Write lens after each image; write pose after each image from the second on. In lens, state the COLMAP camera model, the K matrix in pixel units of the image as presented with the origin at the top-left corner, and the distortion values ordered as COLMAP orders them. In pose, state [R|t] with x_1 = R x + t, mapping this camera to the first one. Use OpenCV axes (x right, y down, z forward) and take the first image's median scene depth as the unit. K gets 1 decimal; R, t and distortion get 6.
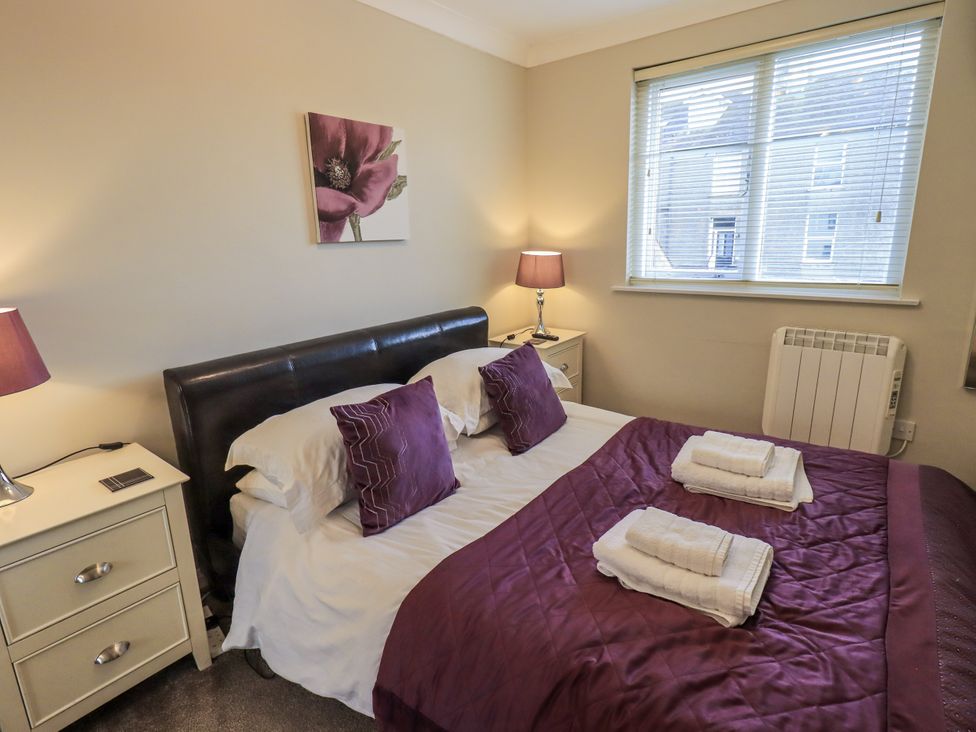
lens RADIAL K [[514.4, 0, 489.8], [0, 514.4, 354.8], [0, 0, 1]] dist [-0.003470, -0.000135]
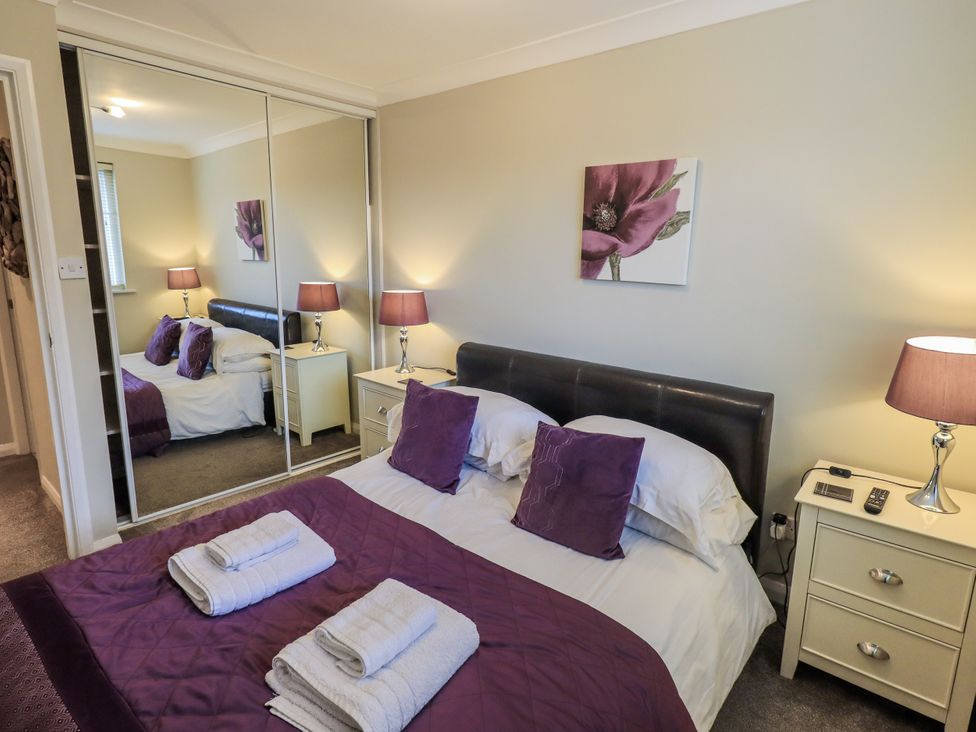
lens RADIAL K [[514.4, 0, 489.8], [0, 514.4, 354.8], [0, 0, 1]] dist [-0.003470, -0.000135]
pose [[-0.042034, 0.217460, -0.975164, 0.808599], [-0.263090, 0.939171, 0.220774, -0.251552], [0.963855, 0.265836, 0.017735, 0.811840]]
